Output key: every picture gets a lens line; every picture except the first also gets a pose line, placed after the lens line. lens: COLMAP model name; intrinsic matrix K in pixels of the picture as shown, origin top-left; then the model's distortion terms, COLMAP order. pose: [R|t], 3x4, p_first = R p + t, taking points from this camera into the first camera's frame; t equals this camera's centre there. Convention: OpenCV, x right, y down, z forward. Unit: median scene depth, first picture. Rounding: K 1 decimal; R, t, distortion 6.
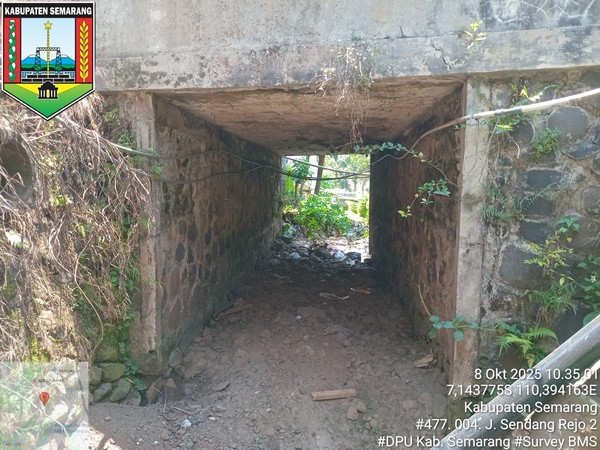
lens RADIAL K [[441.3, 0, 300.0], [0, 441.3, 225.0], [0, 0, 1]] dist [0.048459, -0.068298]
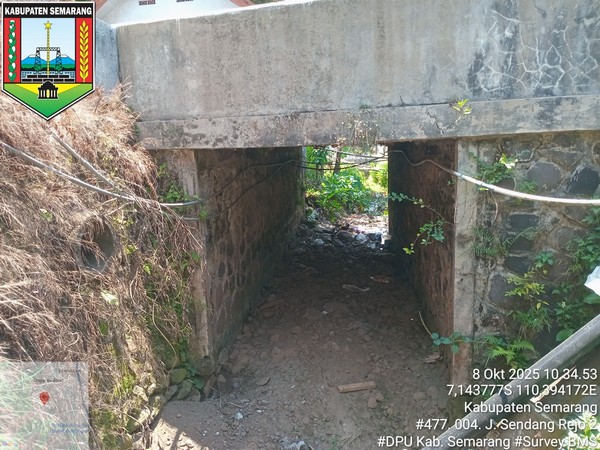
lens RADIAL K [[441.3, 0, 300.0], [0, 441.3, 225.0], [0, 0, 1]] dist [0.048459, -0.068298]
pose [[0.997679, -0.041954, -0.053626, 0.006584], [0.046498, 0.995167, 0.086489, -0.191486], [0.049738, -0.088782, 0.994809, -0.192428]]
